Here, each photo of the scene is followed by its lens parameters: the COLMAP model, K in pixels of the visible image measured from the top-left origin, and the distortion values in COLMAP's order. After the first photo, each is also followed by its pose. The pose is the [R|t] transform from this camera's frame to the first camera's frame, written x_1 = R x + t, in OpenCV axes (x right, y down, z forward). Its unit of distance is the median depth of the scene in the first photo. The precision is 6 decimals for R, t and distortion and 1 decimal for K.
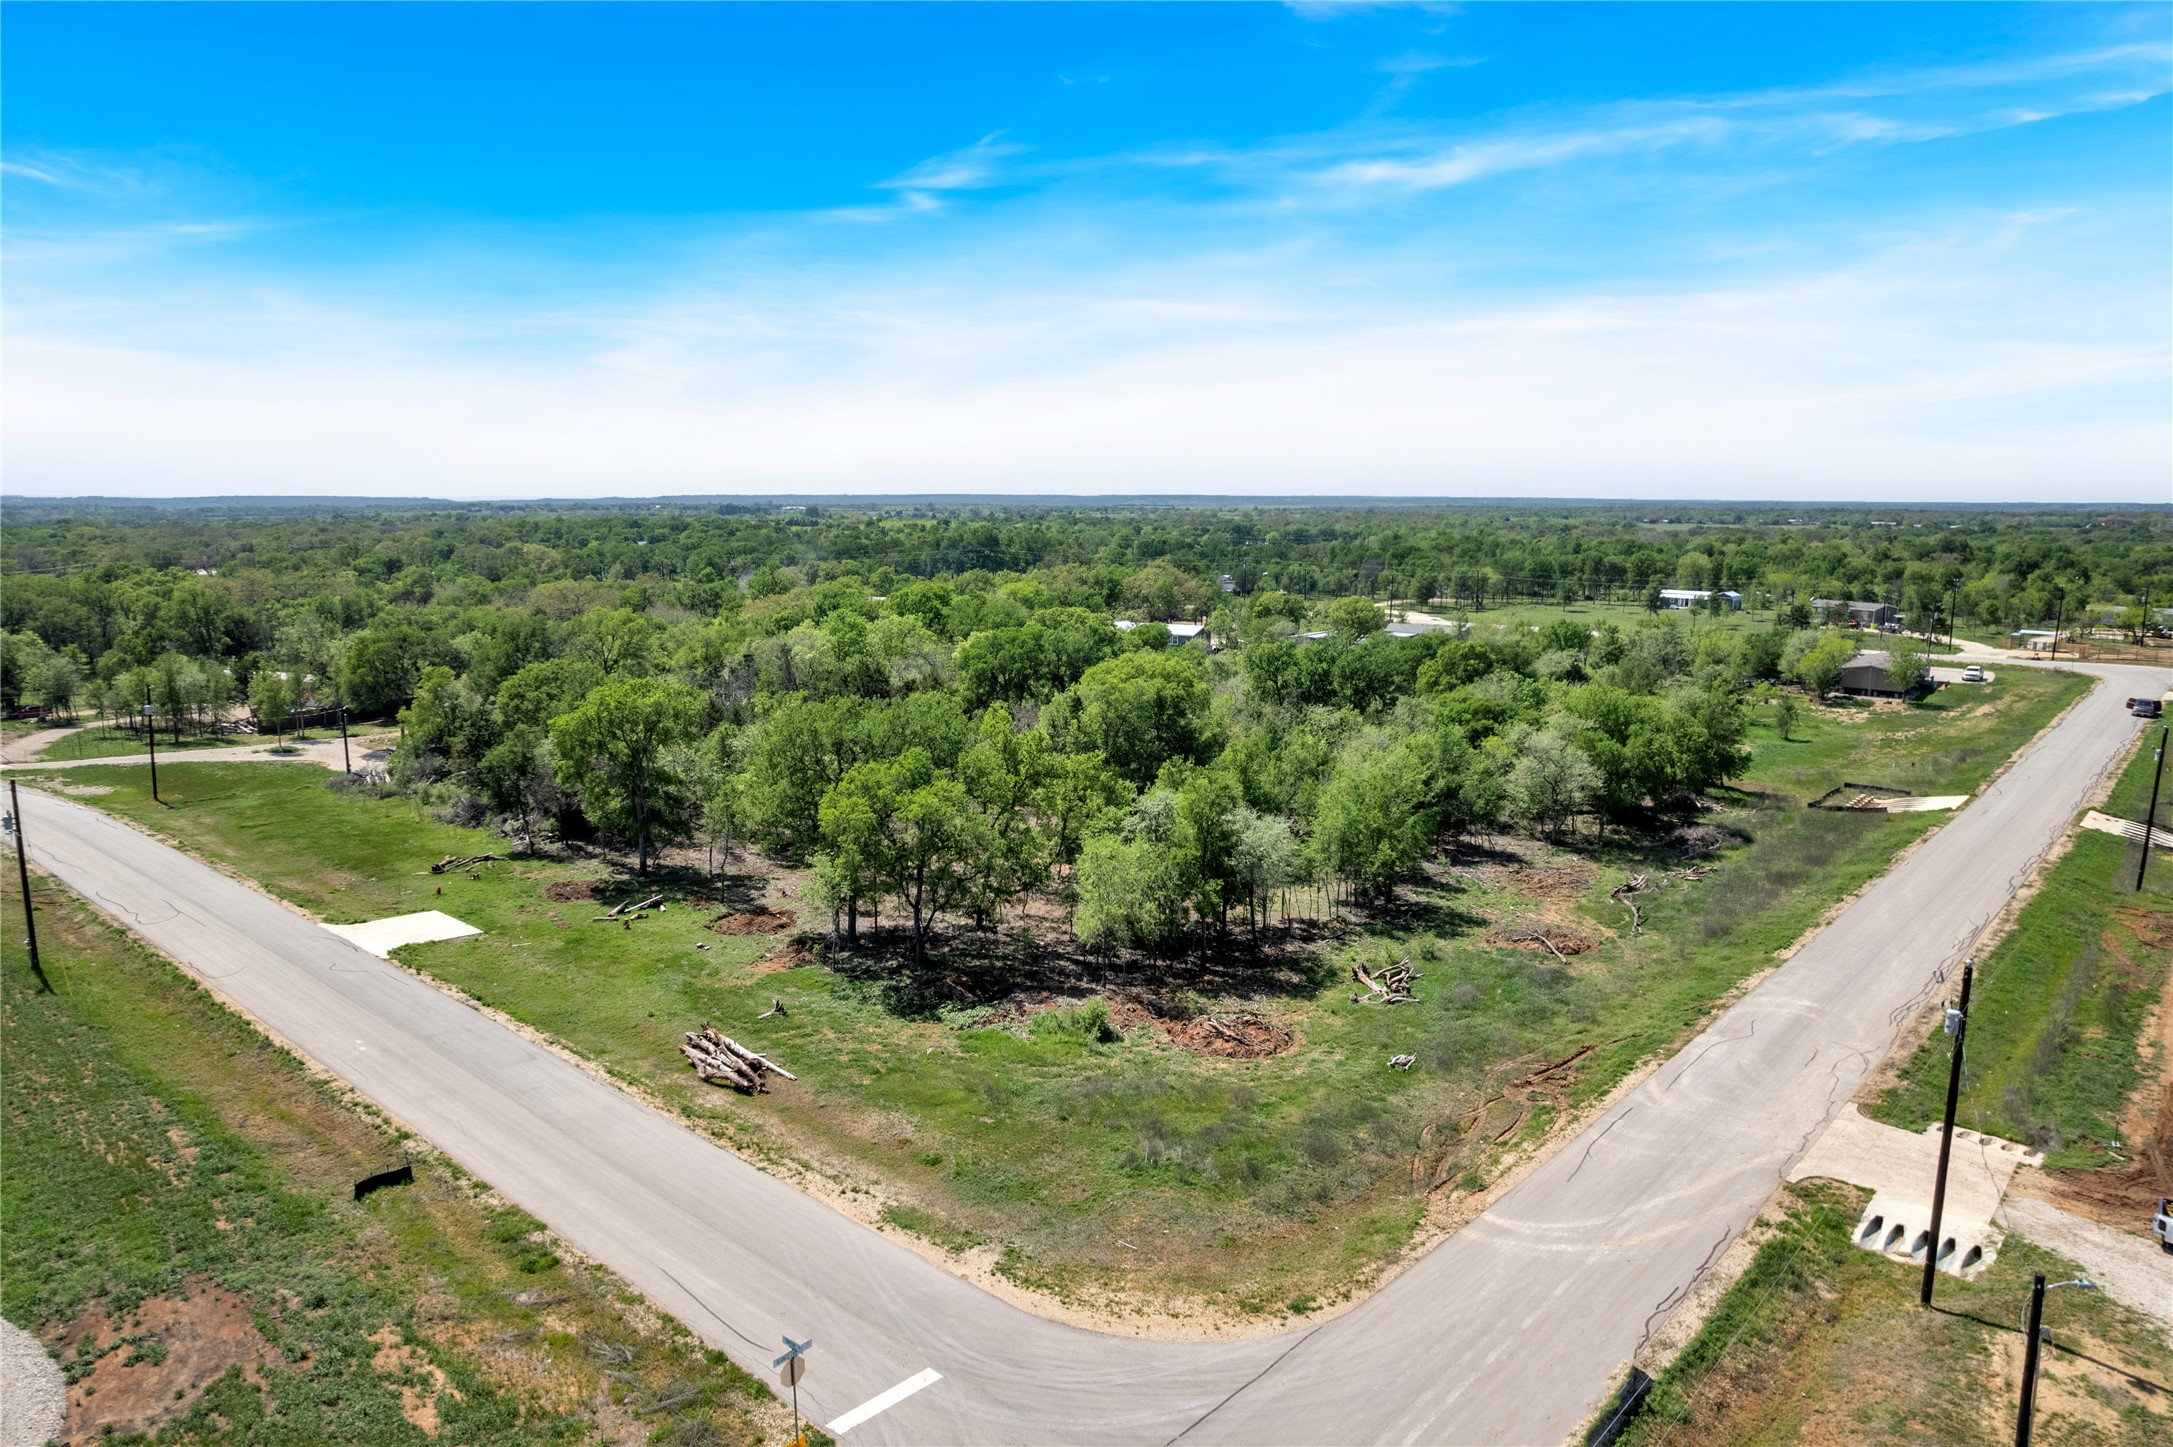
lens RADIAL K [[1385.5, 0, 1079.3], [0, 1385.5, 716.5], [0, 0, 1]] dist [-0.072881, 0.062819]
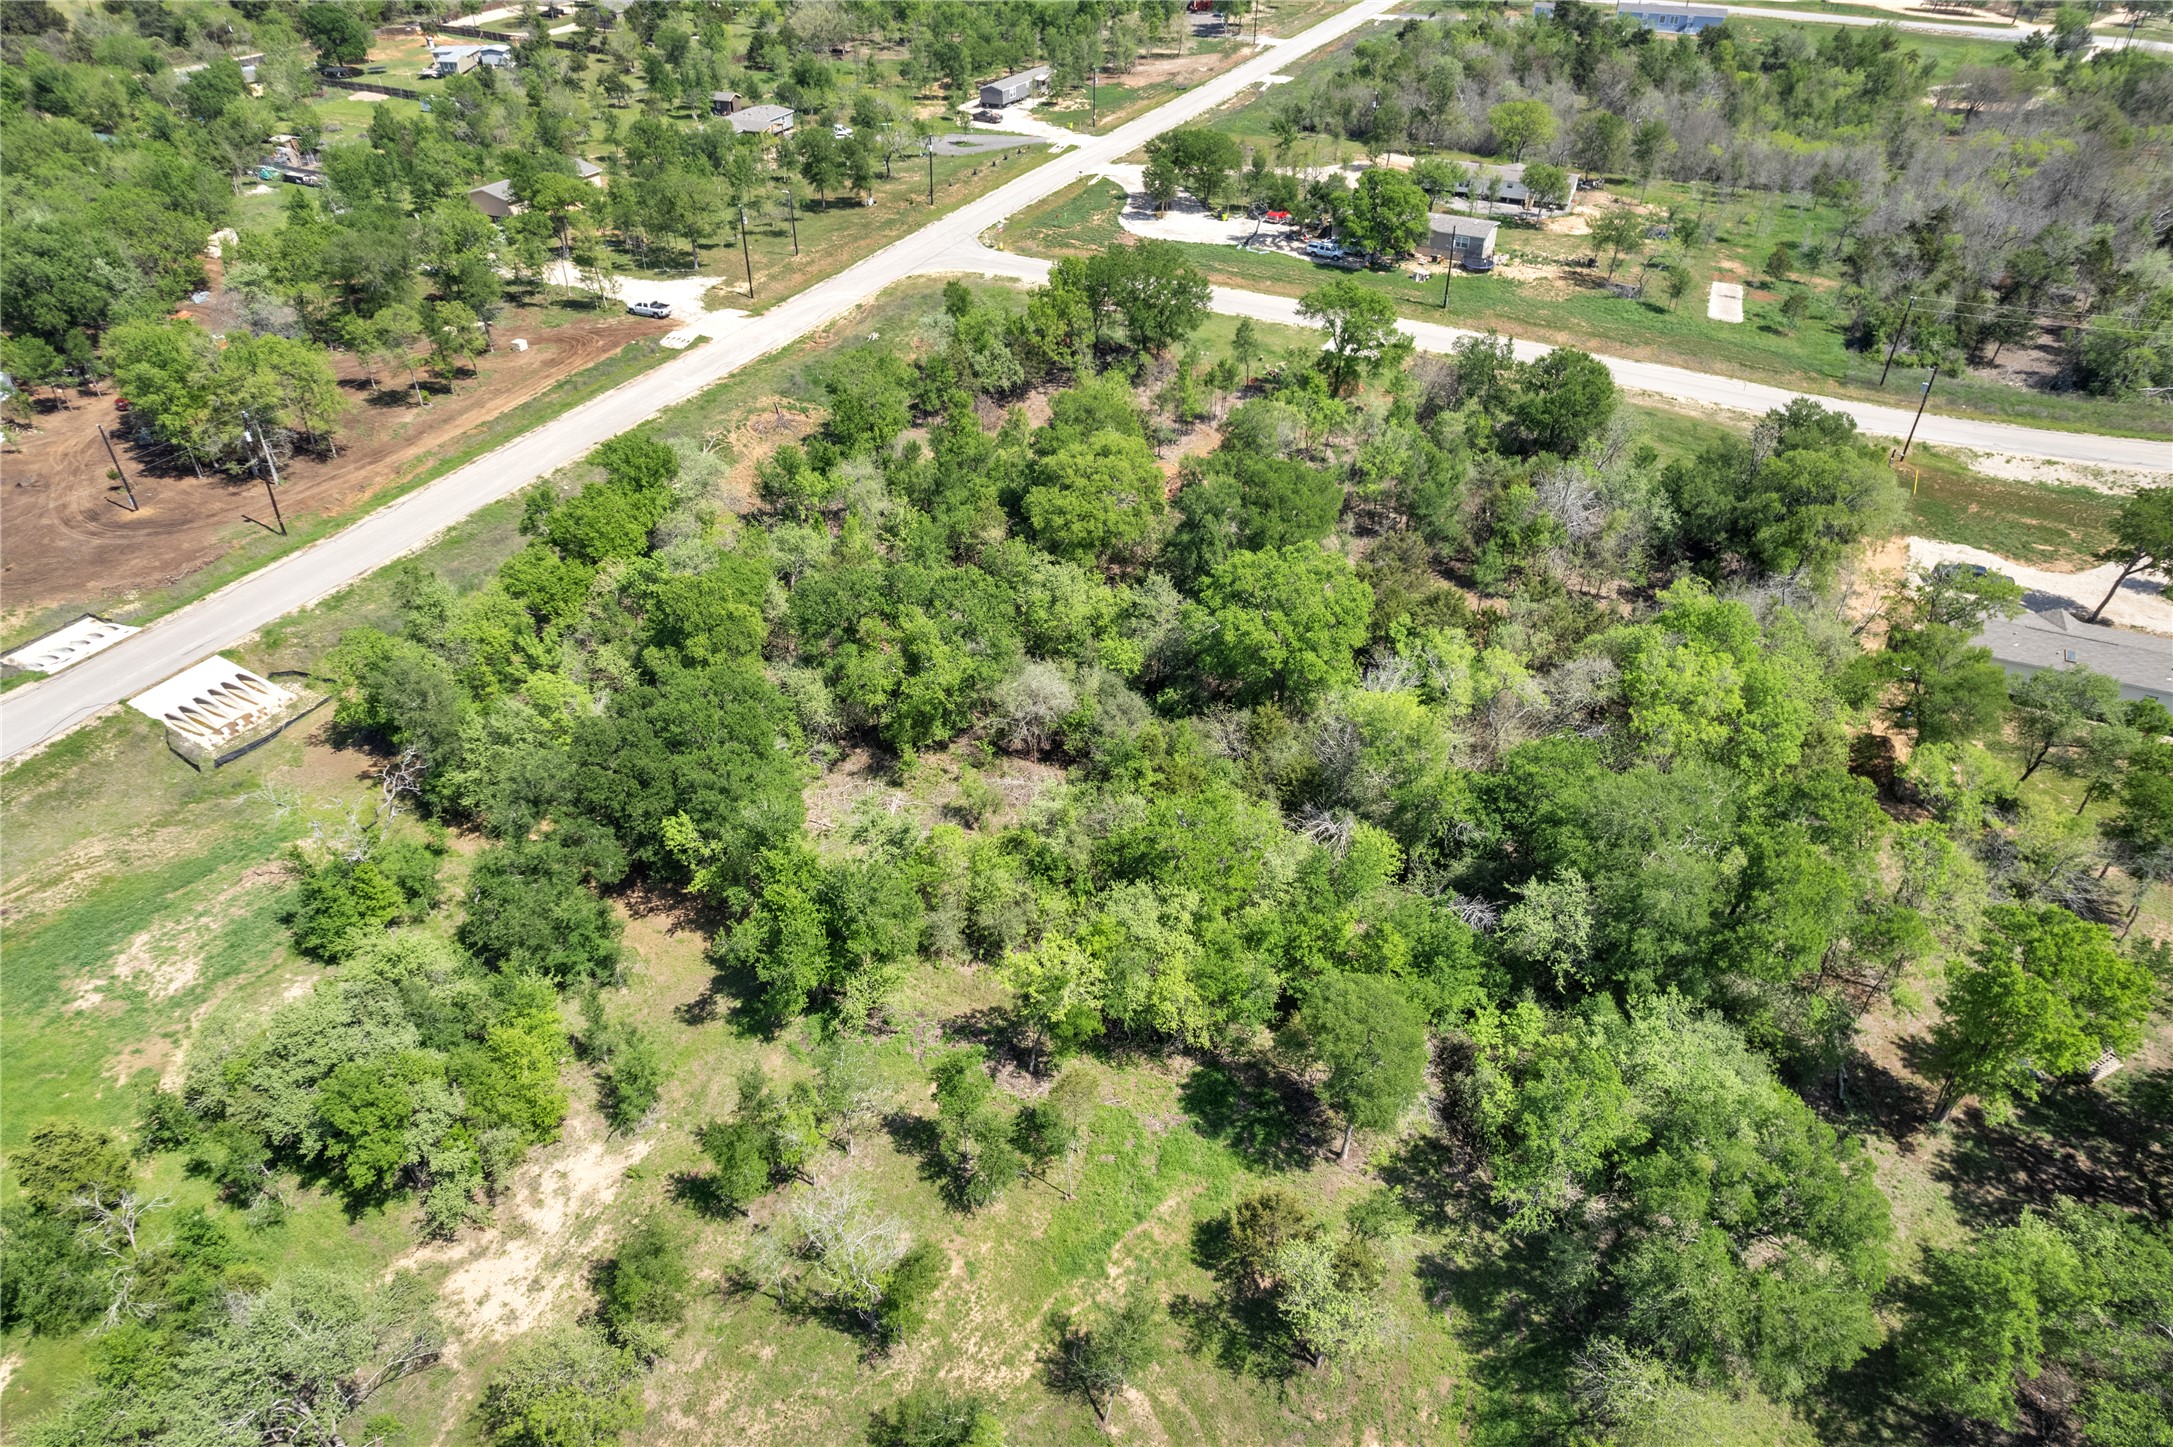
lens RADIAL K [[1385.5, 0, 1091.9], [0, 1385.5, 750.2], [0, 0, 1]] dist [-0.072881, 0.062819]
pose [[-0.960078, 0.159274, -0.229959, 0.672702], [-0.050485, 0.709915, 0.702475, -1.254634], [0.275138, 0.686041, -0.673533, 4.096237]]
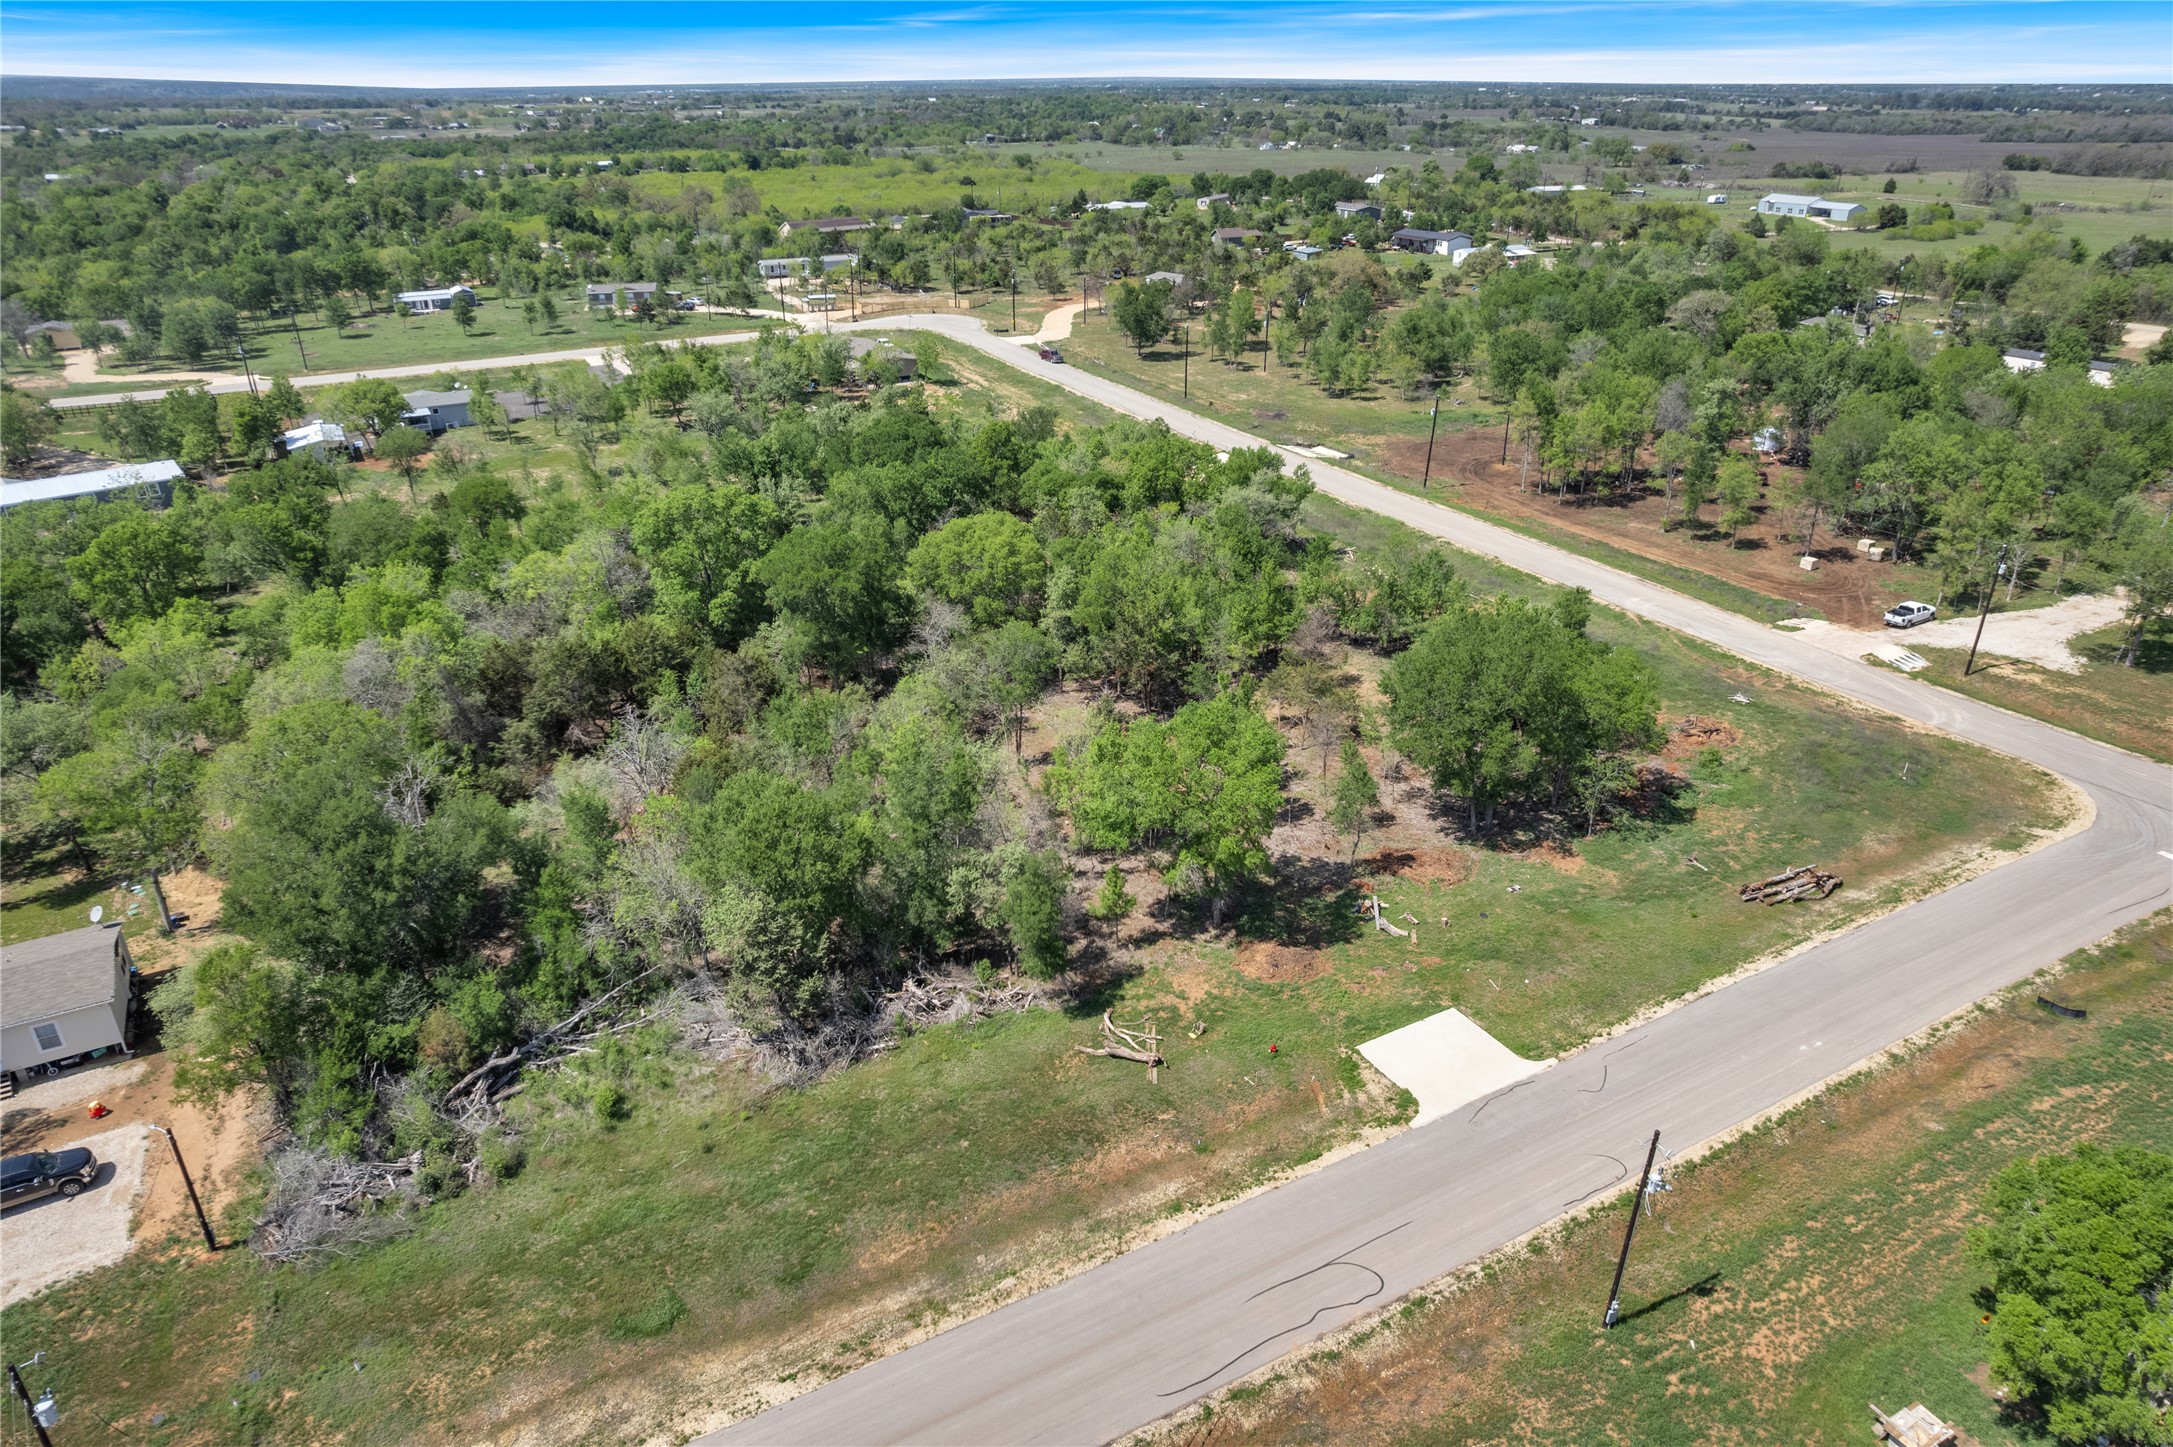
lens RADIAL K [[1385.5, 0, 1076.4], [0, 1385.5, 722.9], [0, 0, 1]] dist [-0.072881, 0.062819]
pose [[0.333885, -0.407953, 0.849762, -1.913872], [0.149207, 0.913003, 0.379687, -0.637918], [-0.930730, 0.000019, 0.365707, 1.390535]]
